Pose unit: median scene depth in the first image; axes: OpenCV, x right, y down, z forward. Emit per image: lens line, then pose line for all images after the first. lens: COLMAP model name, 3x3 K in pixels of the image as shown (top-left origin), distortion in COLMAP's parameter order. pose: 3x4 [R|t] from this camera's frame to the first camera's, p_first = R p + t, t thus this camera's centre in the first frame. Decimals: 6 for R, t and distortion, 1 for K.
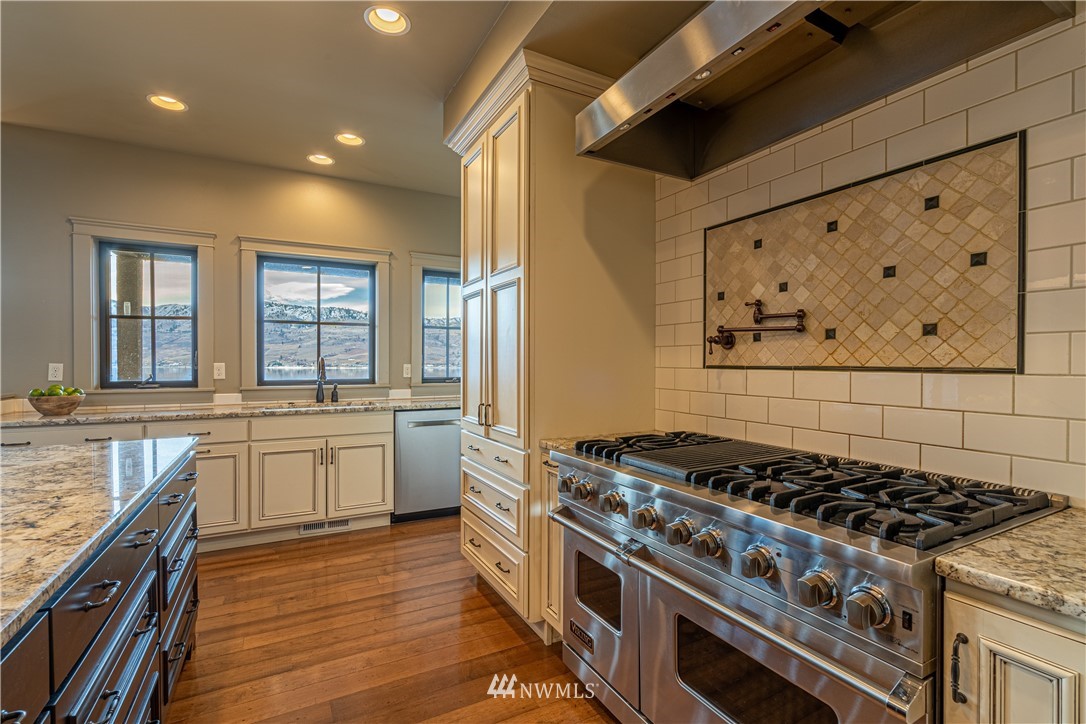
lens RADIAL K [[494.9, 0, 549.9], [0, 494.9, 364.7], [0, 0, 1]] dist [0.002204, 0.000745]
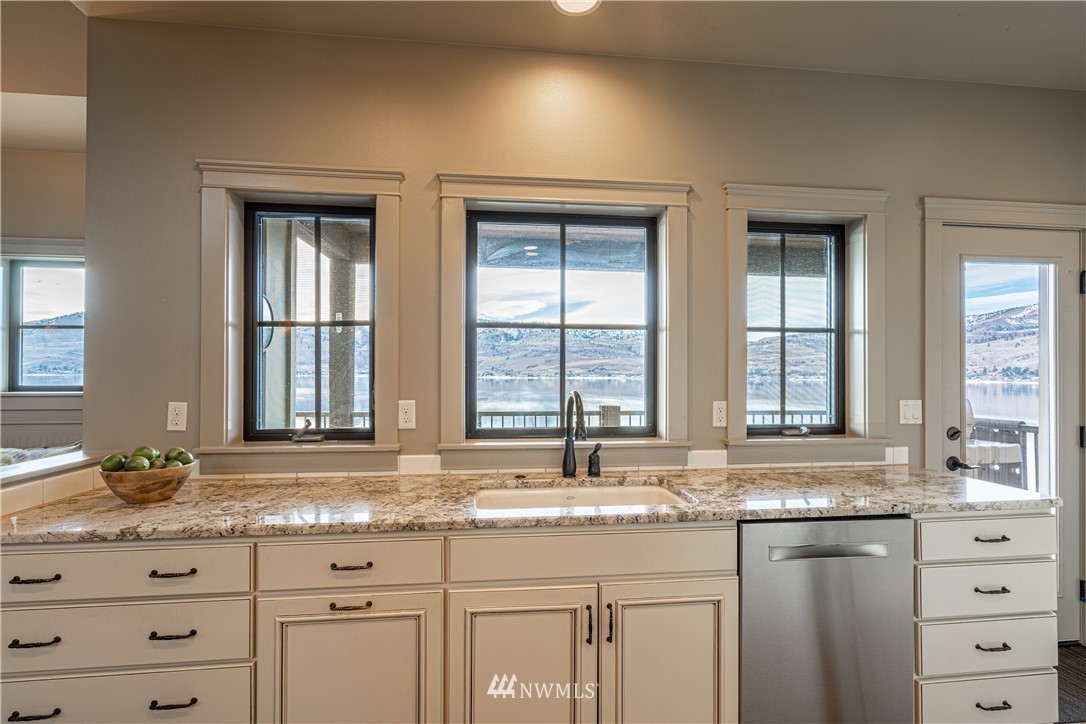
lens RADIAL K [[494.9, 0, 549.9], [0, 494.9, 364.7], [0, 0, 1]] dist [0.002204, 0.000745]
pose [[0.927952, -0.004745, -0.372670, -0.302752], [-0.003003, 0.999791, -0.020208, -0.032670], [0.372688, 0.019872, 0.927744, 0.530991]]
